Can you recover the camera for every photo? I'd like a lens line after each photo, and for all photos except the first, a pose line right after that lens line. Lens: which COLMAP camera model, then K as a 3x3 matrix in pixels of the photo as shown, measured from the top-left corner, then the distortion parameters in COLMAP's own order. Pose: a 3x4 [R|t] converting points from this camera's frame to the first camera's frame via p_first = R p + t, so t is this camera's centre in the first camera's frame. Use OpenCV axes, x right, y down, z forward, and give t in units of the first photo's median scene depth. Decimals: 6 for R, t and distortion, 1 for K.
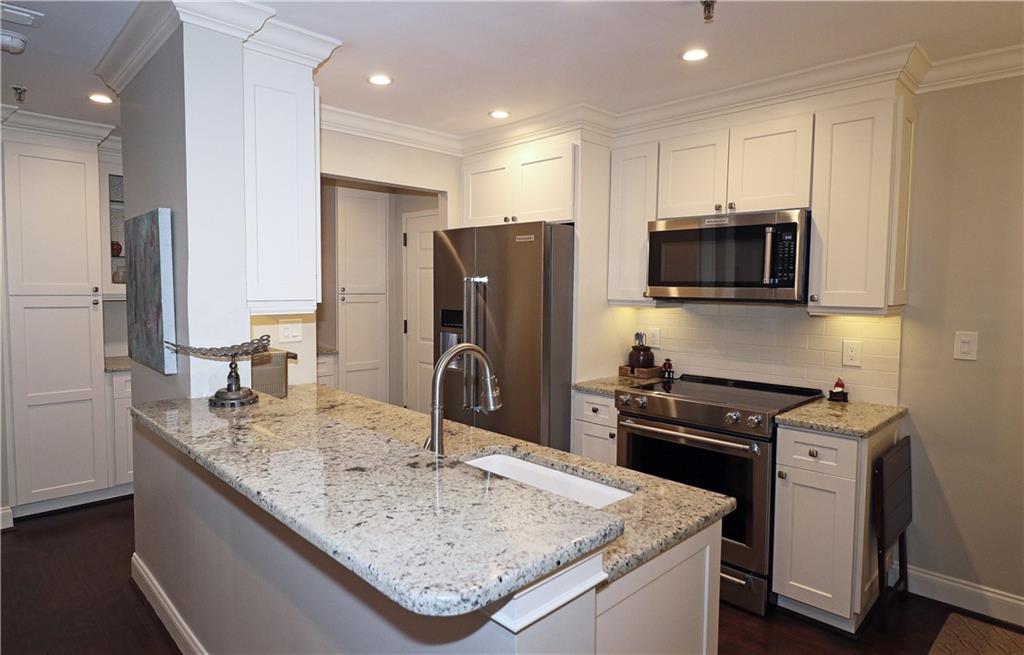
lens RADIAL K [[530.1, 0, 530.7], [0, 530.1, 319.4], [0, 0, 1]] dist [0.001687, 0.001635]
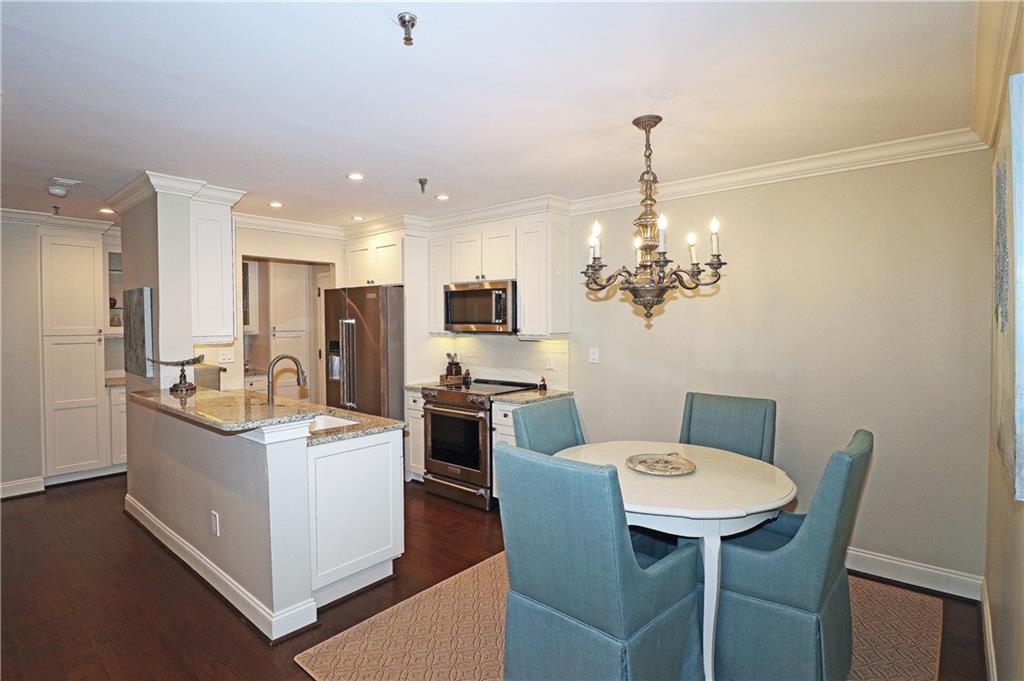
lens RADIAL K [[493.7, 0, 498.7], [0, 493.7, 337.1], [0, 0, 1]] dist [-0.000656, -0.000843]
pose [[0.999760, -0.015118, 0.015849, 0.364506], [0.015577, 0.999450, -0.029292, 0.024499], [-0.015398, 0.029532, 0.999445, -0.527170]]
